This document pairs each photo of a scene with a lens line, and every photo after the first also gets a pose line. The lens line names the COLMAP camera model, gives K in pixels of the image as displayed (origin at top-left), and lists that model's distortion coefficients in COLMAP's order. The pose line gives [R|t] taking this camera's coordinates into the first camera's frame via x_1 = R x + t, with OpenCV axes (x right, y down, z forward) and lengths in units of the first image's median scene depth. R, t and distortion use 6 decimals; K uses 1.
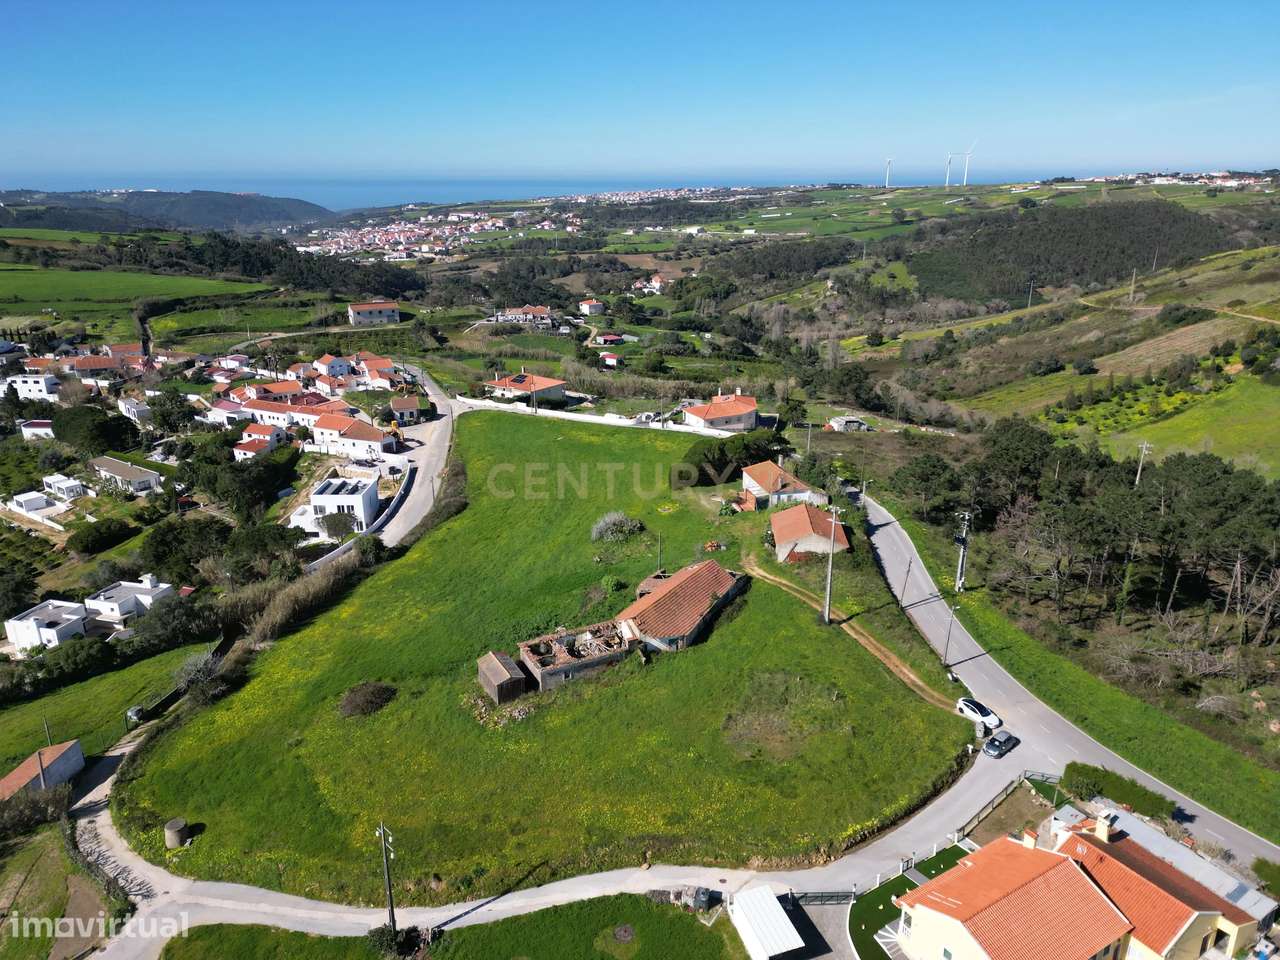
lens RADIAL K [[889.9, 0, 638.3], [0, 889.9, 480.5], [0, 0, 1]] dist [0.073133, -0.071790]
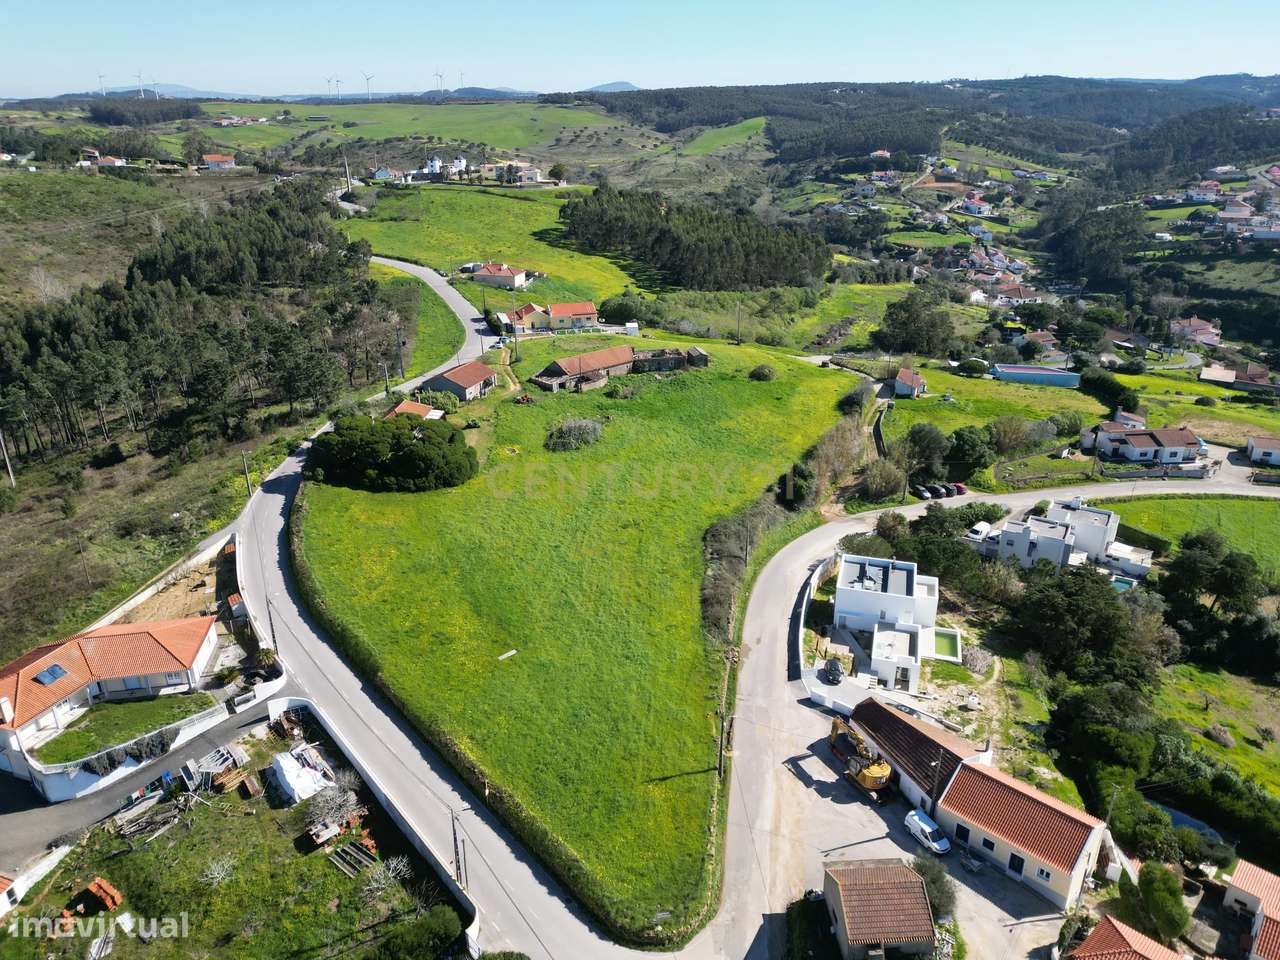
lens RADIAL K [[889.9, 0, 638.3], [0, 889.9, 480.5], [0, 0, 1]] dist [0.073133, -0.071790]
pose [[-0.960330, -0.101897, 0.259585, -0.328090], [0.096976, 0.750730, 0.653452, -0.516625], [-0.261463, 0.652703, -0.711067, 1.510903]]
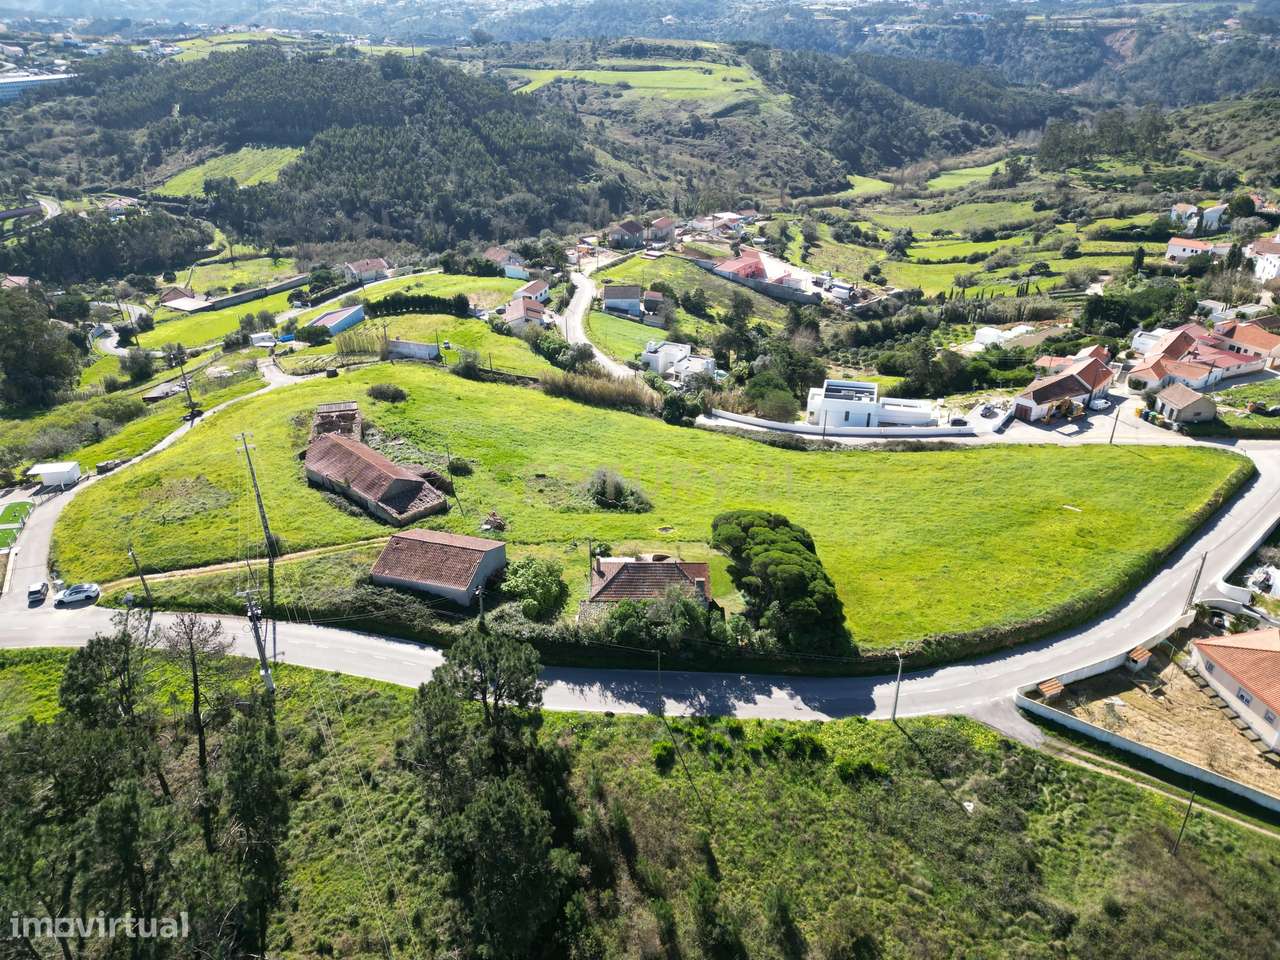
lens RADIAL K [[889.9, 0, 638.3], [0, 889.9, 480.5], [0, 0, 1]] dist [0.073133, -0.071790]
pose [[-0.239436, 0.459481, -0.855306, 0.599482], [-0.302789, 0.801658, 0.515425, -0.347133], [0.922491, 0.382389, -0.052820, 0.894362]]
